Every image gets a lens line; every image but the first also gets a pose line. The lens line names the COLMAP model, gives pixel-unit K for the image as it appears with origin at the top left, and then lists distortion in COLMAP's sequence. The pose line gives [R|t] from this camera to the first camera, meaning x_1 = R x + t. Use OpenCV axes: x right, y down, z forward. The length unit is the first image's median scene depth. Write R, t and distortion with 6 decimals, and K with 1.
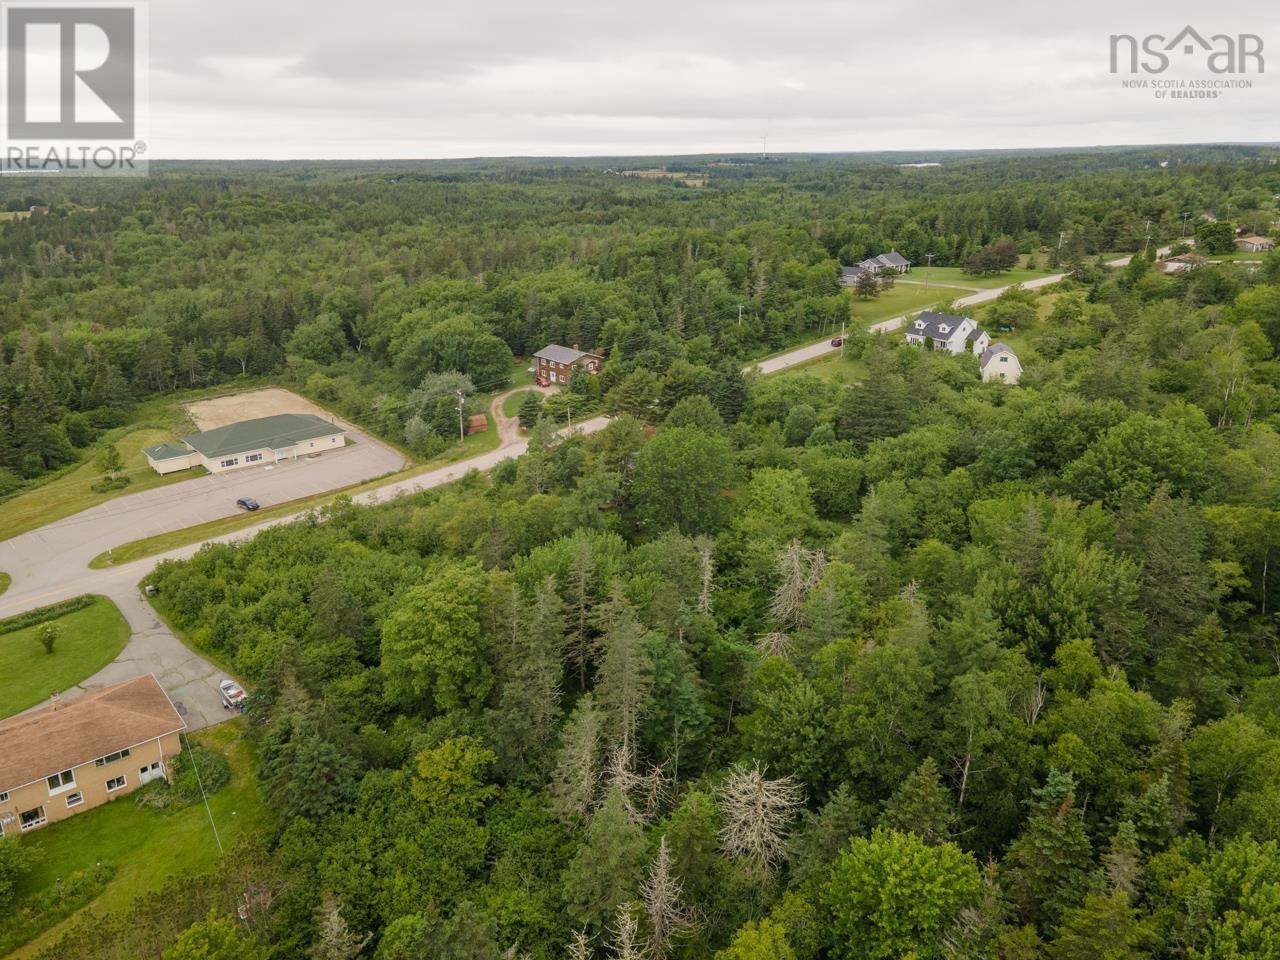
lens RADIAL K [[933.9, 0, 632.8], [0, 933.9, 479.5], [0, 0, 1]] dist [0.011292, 0.057016]
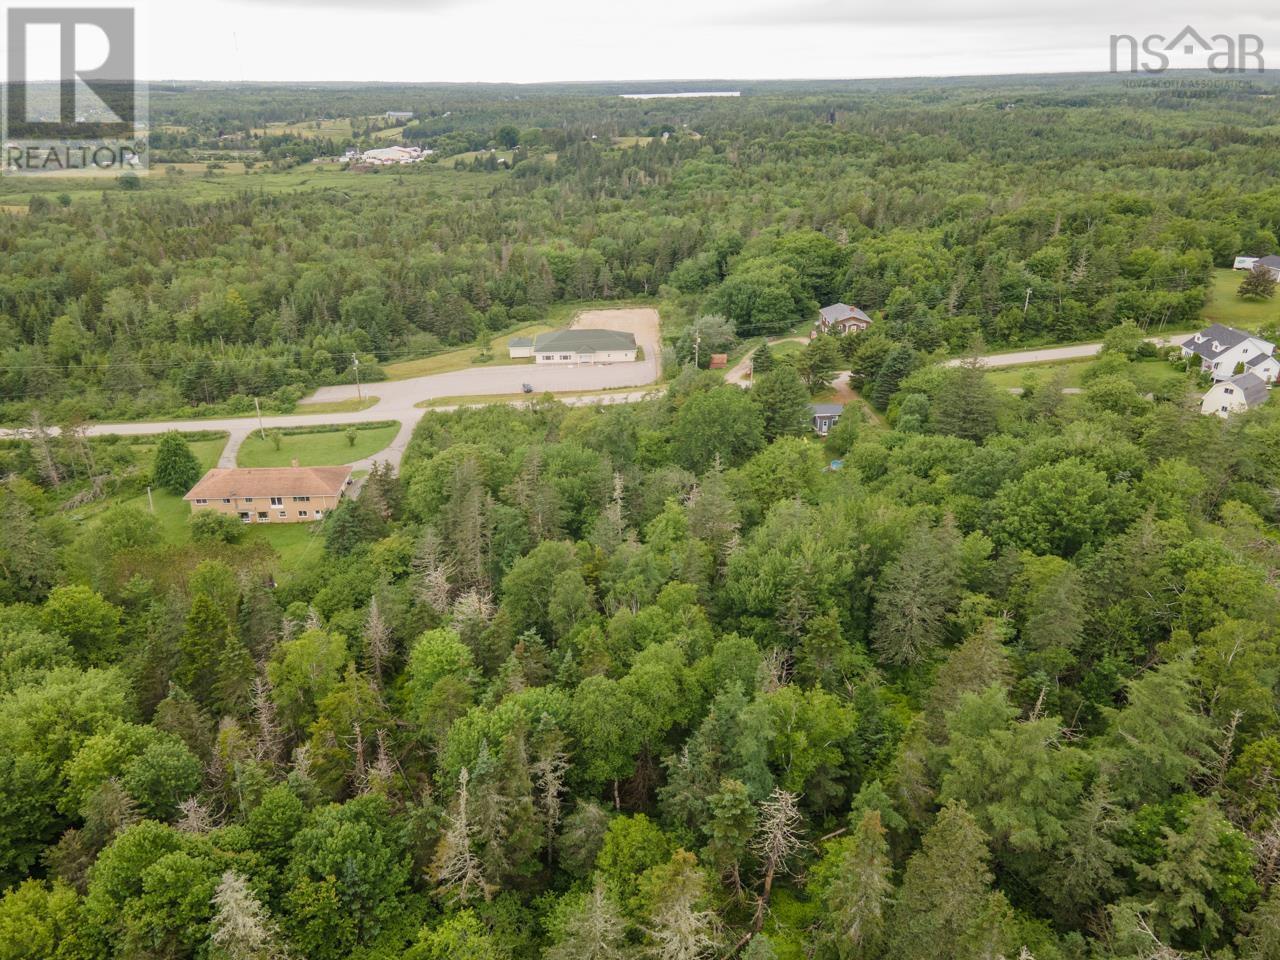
lens RADIAL K [[921.2, 0, 633.3], [0, 921.2, 487.1], [0, 0, 1]] dist [0.017017, 0.055066]
pose [[0.800549, 0.249027, -0.545075, 0.462899], [-0.199509, 0.968435, 0.149429, -0.061617], [0.565082, -0.010877, 0.824963, -0.055882]]
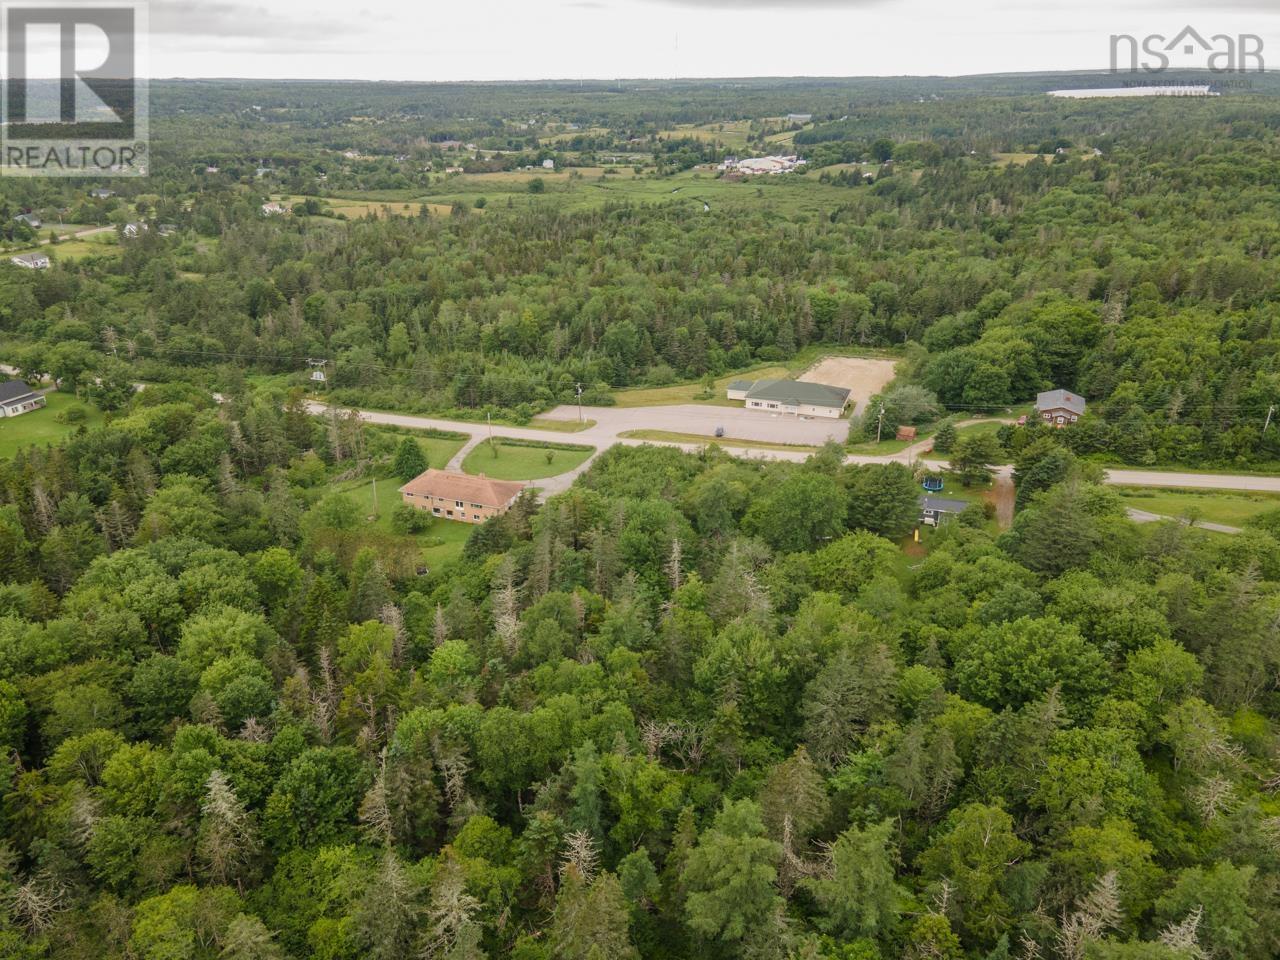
lens RADIAL K [[921.2, 0, 633.3], [0, 921.2, 487.1], [0, 0, 1]] dist [0.017017, 0.055066]
pose [[0.487919, 0.367331, -0.791835, 0.688628], [-0.288902, 0.923975, 0.250612, -0.207722], [0.823693, 0.106484, 0.556948, 0.031252]]
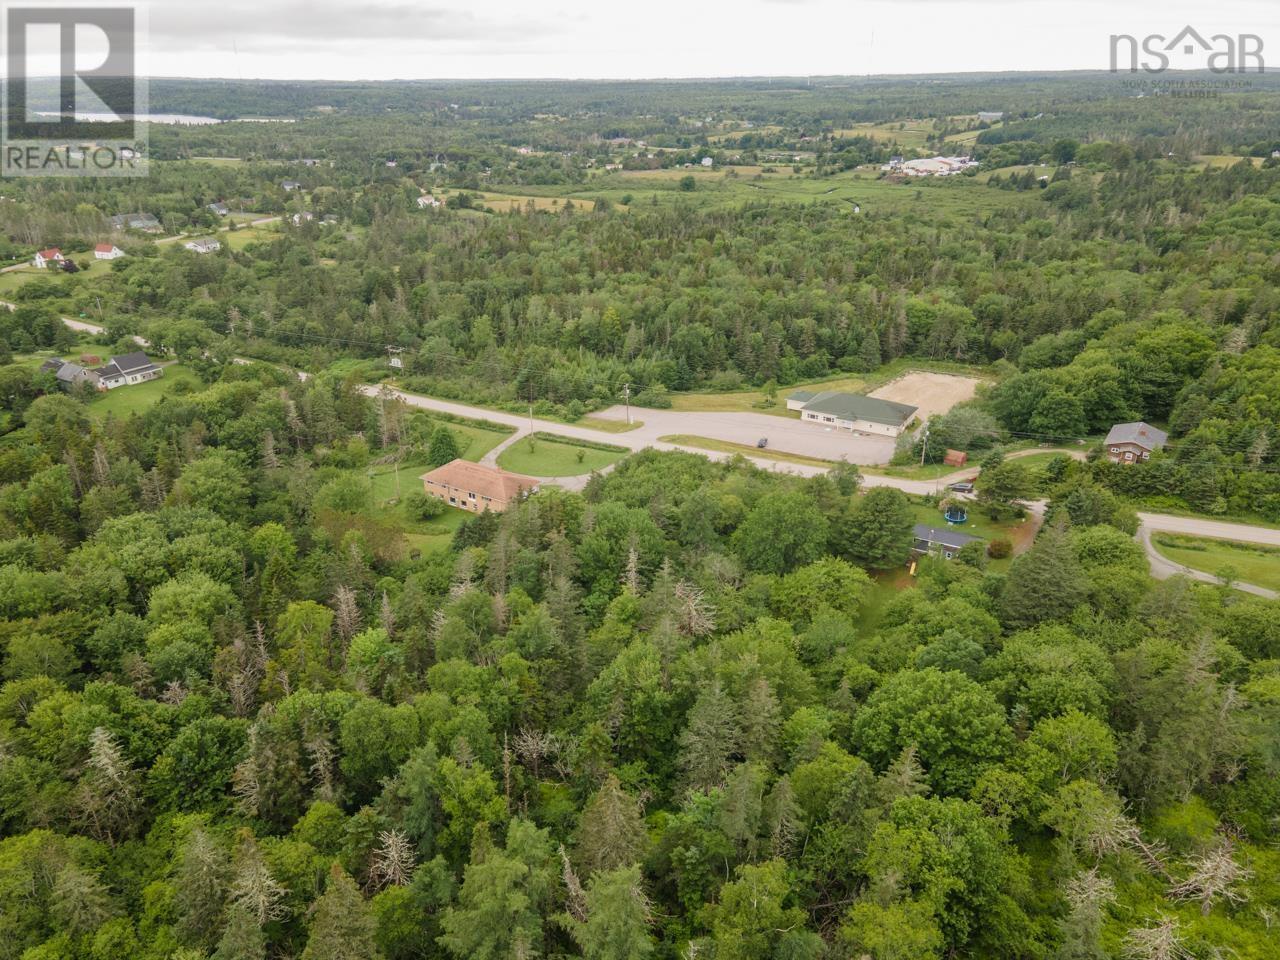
lens RADIAL K [[921.2, 0, 633.3], [0, 921.2, 487.1], [0, 0, 1]] dist [0.017017, 0.055066]
pose [[0.310721, 0.400918, -0.861810, 0.749717], [-0.311602, 0.899550, 0.306128, -0.268575], [0.897974, 0.173421, 0.404436, 0.197930]]
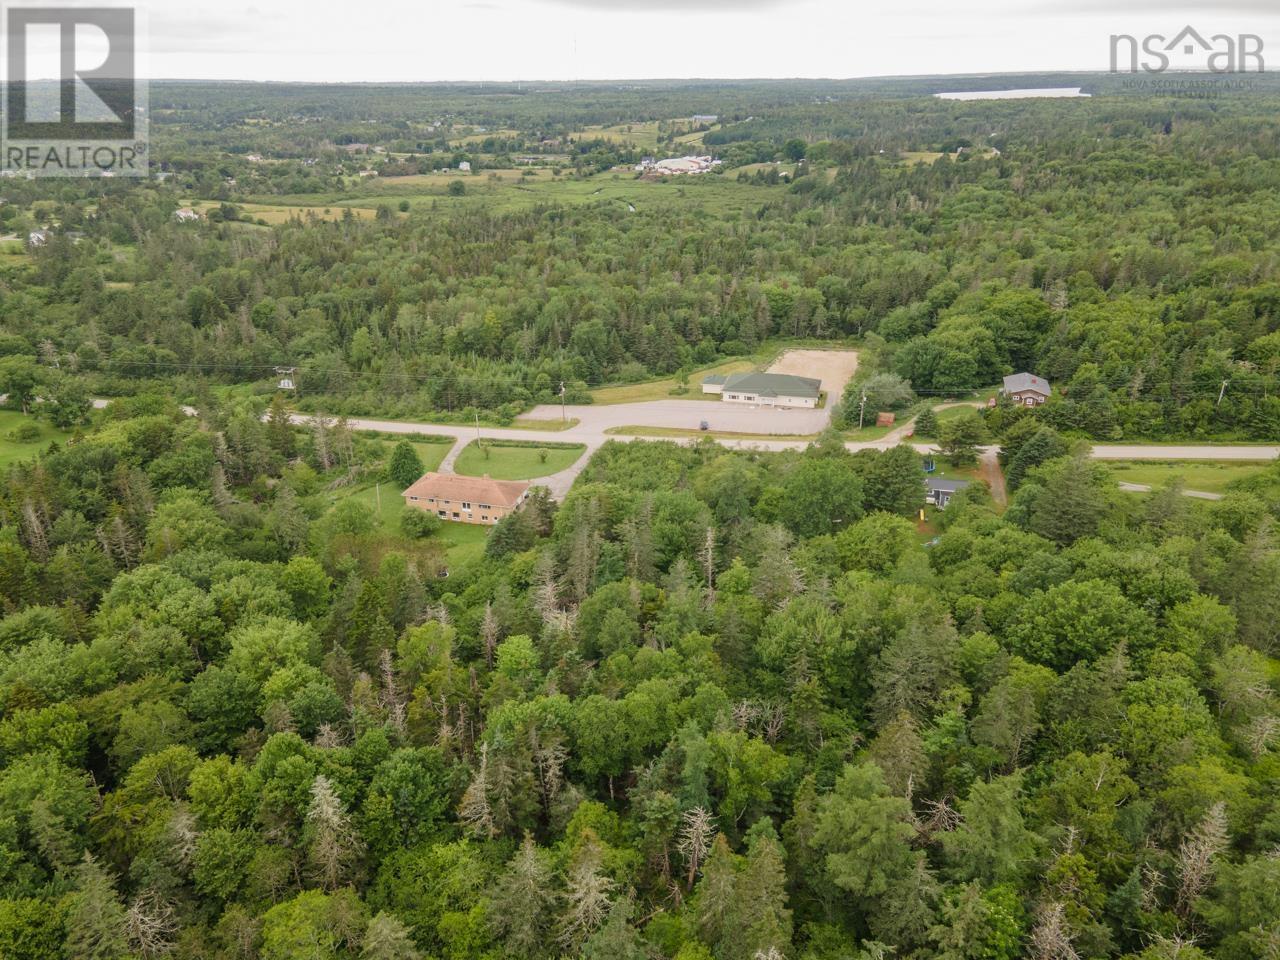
lens RADIAL K [[921.2, 0, 633.3], [0, 921.2, 487.1], [0, 0, 1]] dist [0.017017, 0.055066]
pose [[0.575395, 0.342829, -0.742556, 0.643645], [-0.270478, 0.936586, 0.222821, -0.171428], [0.771857, 0.072635, 0.631634, -0.066950]]
